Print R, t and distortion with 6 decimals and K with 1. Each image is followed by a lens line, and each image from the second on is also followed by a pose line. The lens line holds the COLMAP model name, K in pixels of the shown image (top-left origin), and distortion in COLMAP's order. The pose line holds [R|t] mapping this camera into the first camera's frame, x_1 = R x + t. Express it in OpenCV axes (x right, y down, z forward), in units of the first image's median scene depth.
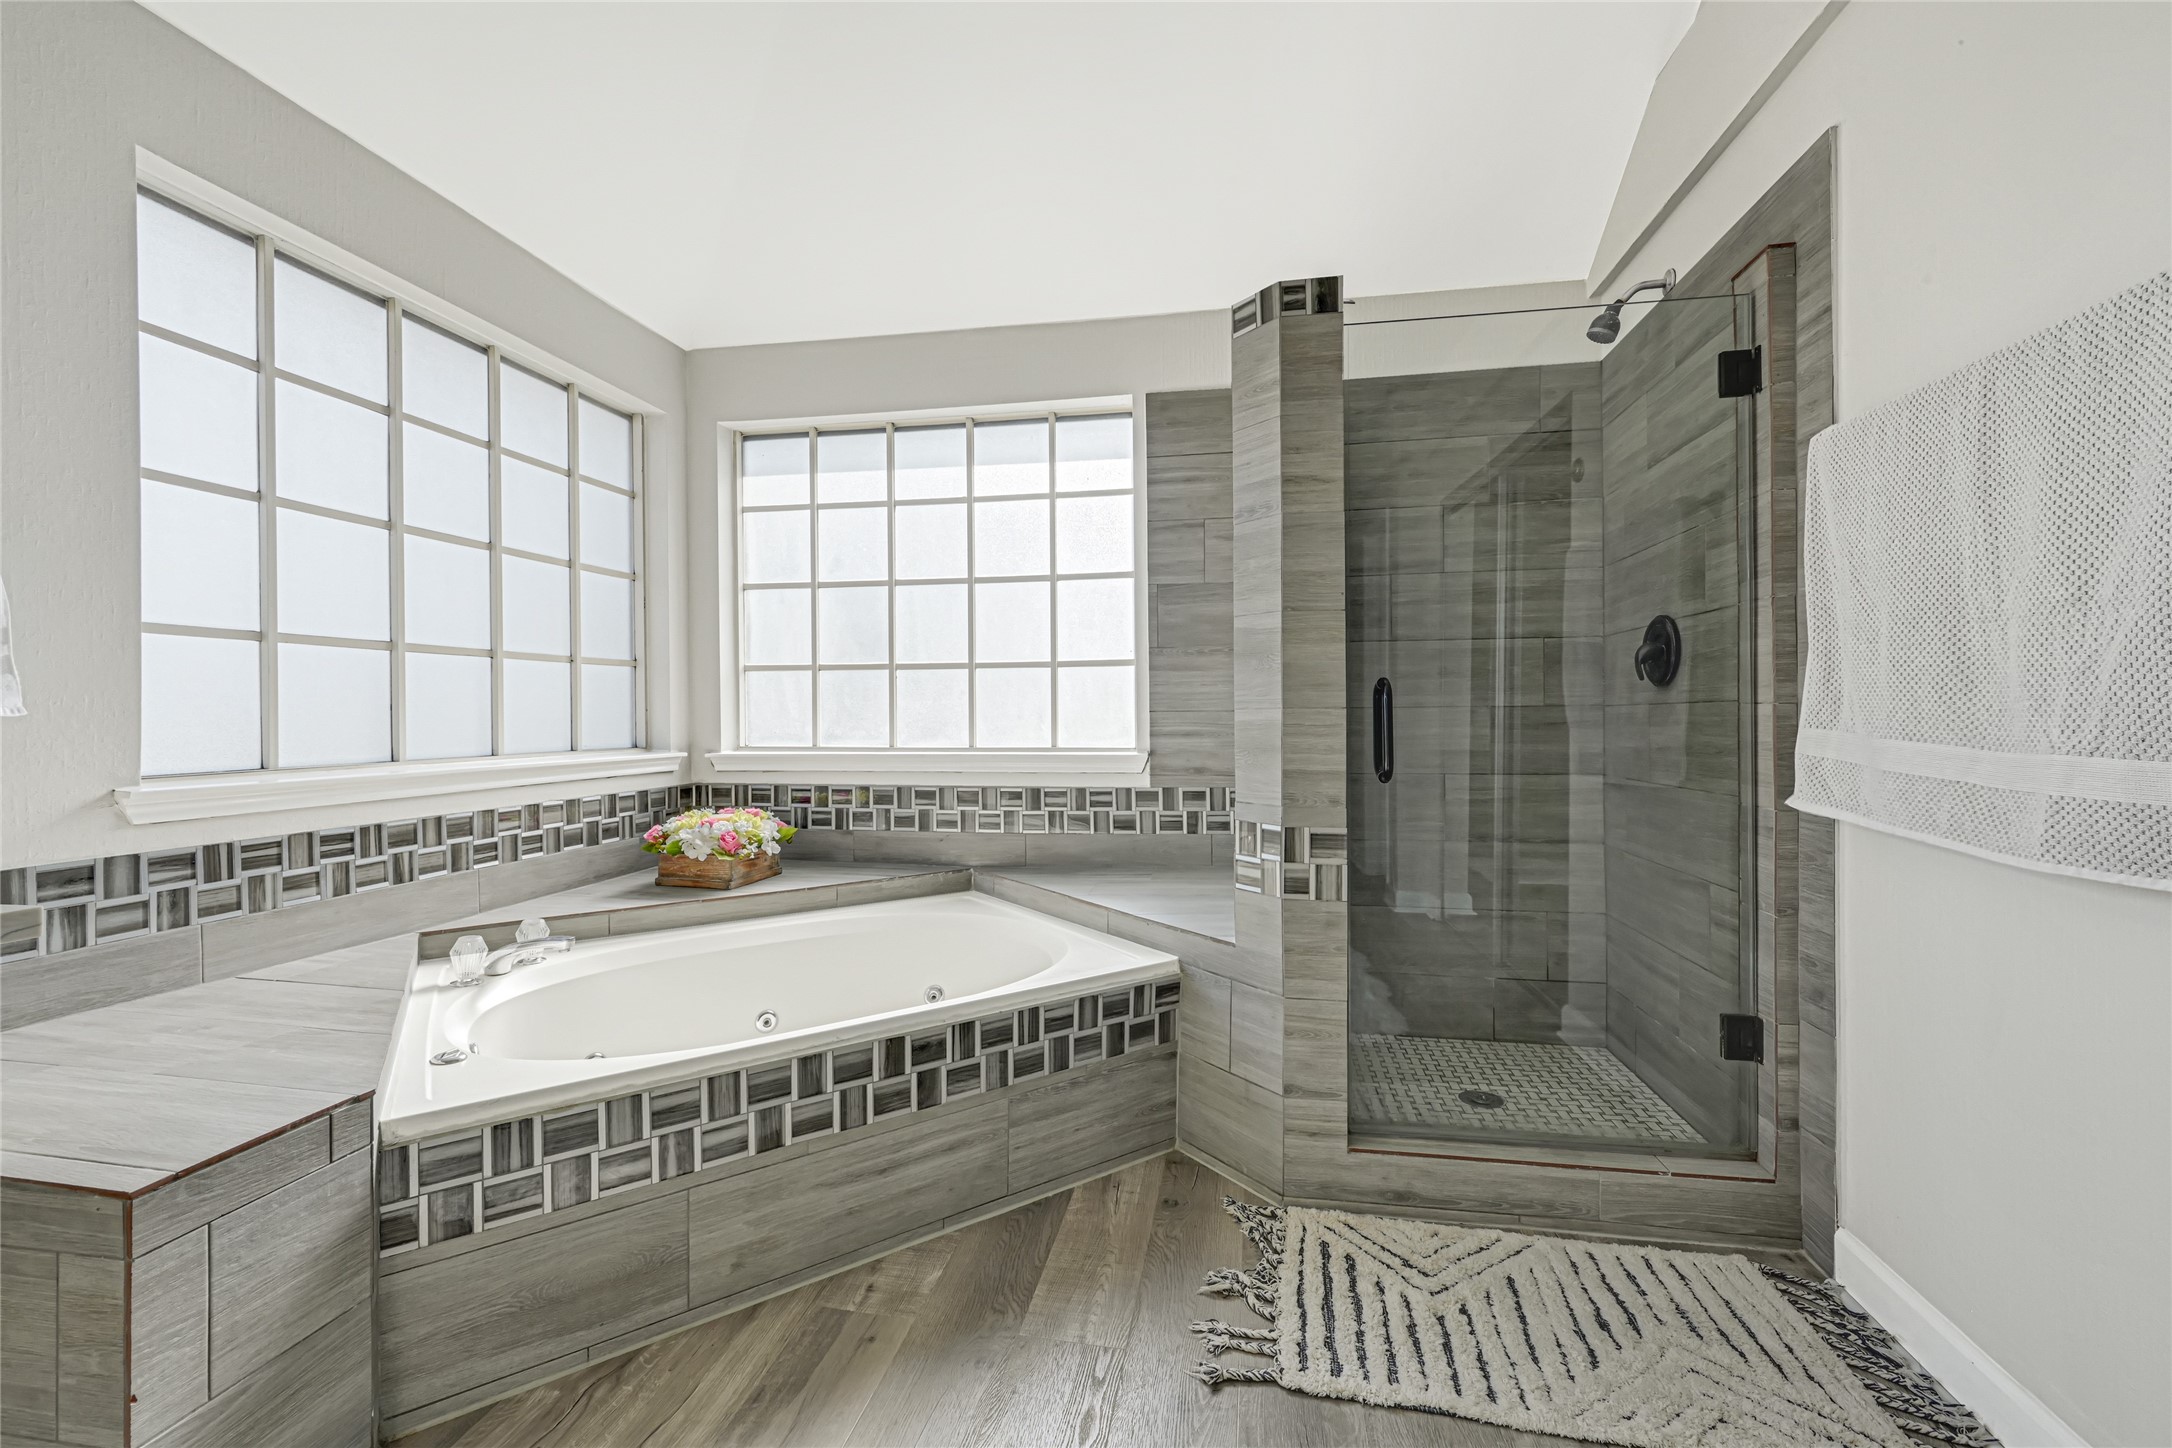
lens RADIAL K [[891.1, 0, 1093.2], [0, 891.1, 719.7], [0, 0, 1]] dist [0.000461, 0.000052]
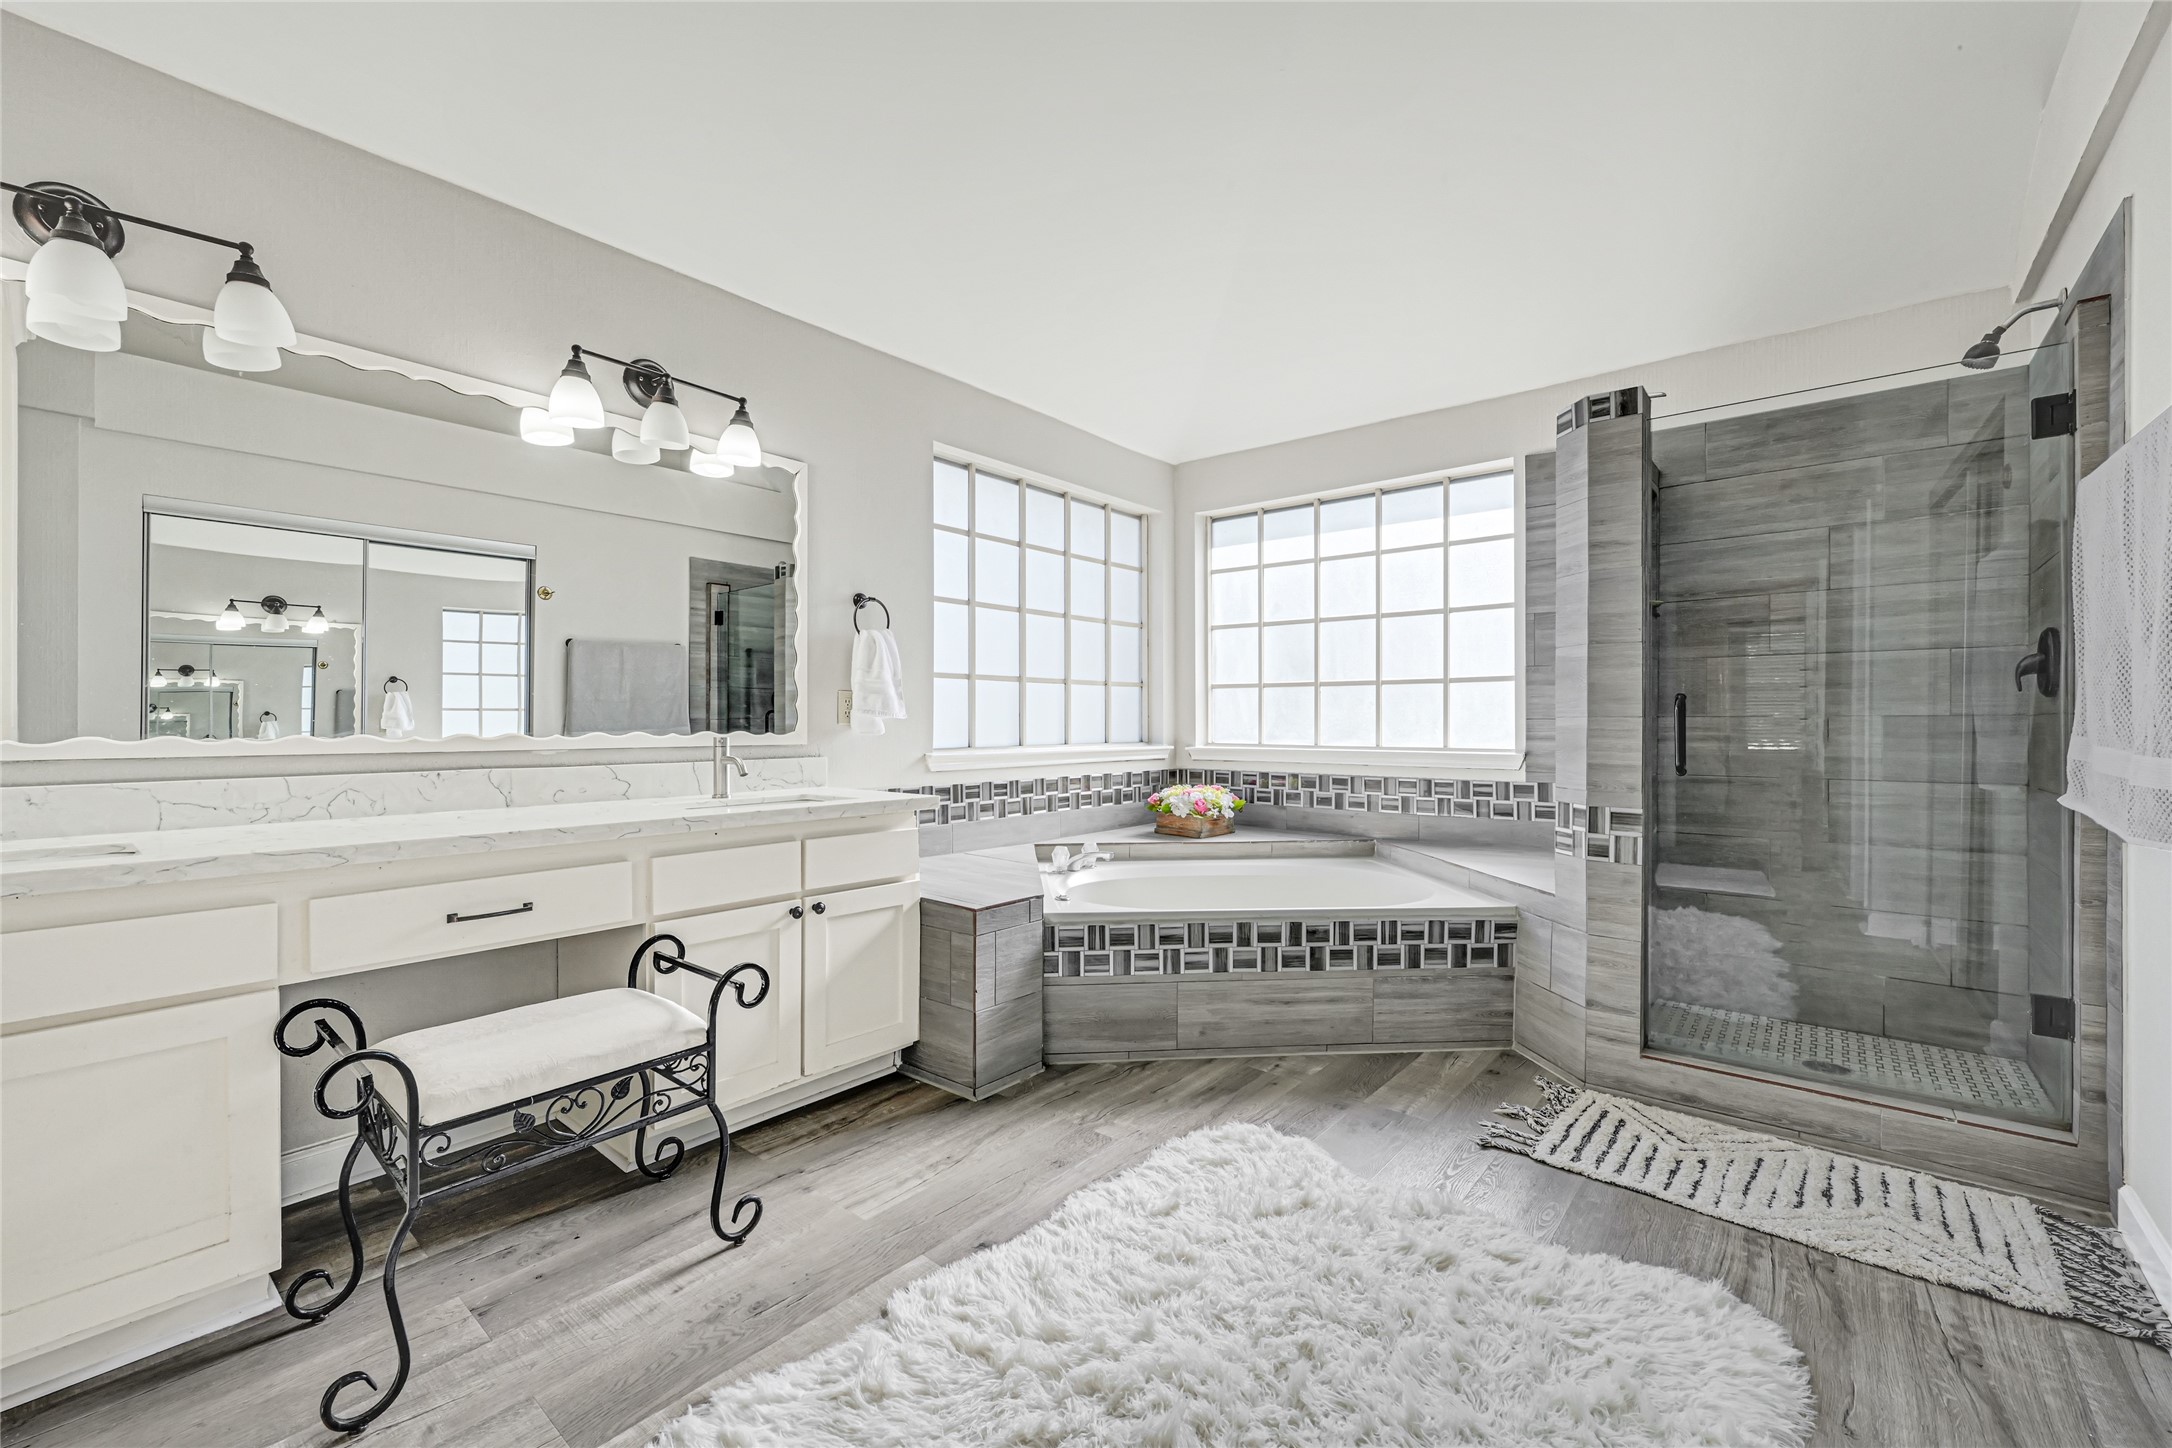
lens RADIAL K [[891.1, 0, 1093.2], [0, 891.1, 719.7], [0, 0, 1]] dist [0.000461, 0.000052]
pose [[0.872977, 0.004951, -0.487737, 0.213785], [-0.008491, 0.999951, -0.005046, 0.004262], [0.487688, 0.008546, 0.872976, -0.516626]]
